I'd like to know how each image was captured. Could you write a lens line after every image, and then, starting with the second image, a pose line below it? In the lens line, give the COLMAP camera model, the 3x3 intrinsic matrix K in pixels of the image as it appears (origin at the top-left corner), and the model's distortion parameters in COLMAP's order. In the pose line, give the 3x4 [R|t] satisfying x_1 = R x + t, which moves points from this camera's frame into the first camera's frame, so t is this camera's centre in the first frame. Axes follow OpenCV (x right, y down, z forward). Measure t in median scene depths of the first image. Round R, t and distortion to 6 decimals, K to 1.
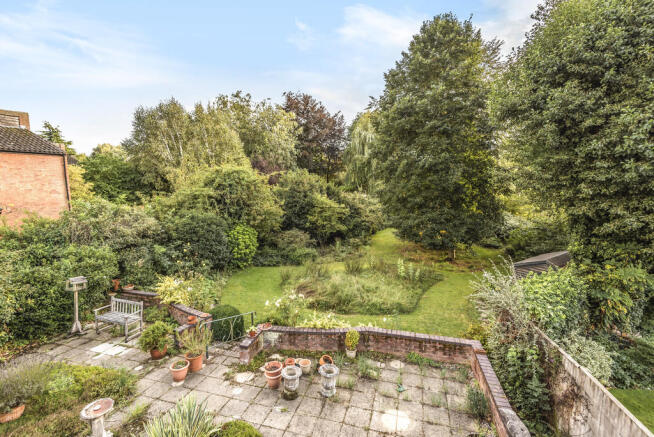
lens RADIAL K [[301.8, 0, 326.2], [0, 301.8, 220.0], [0, 0, 1]] dist [0.000158, -0.000134]
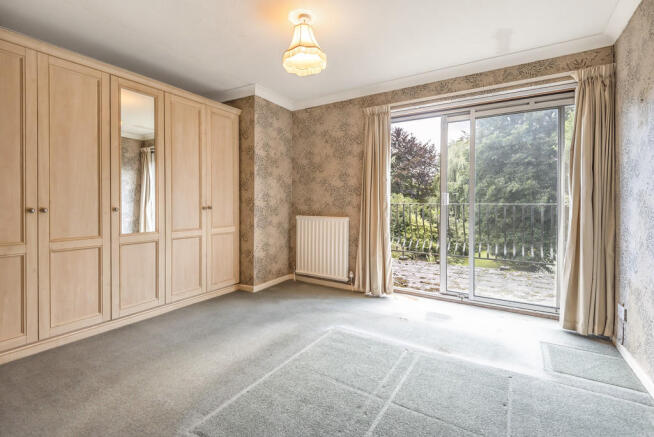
lens RADIAL K [[301.8, 0, 312.2], [0, 301.8, 197.5], [0, 0, 1]] dist [0.000158, -0.000134]
pose [[0.948151, 0.011470, -0.317613, -0.019829], [-0.060565, 0.987556, -0.145137, 0.032602], [0.311996, 0.156848, 0.937047, -0.174580]]
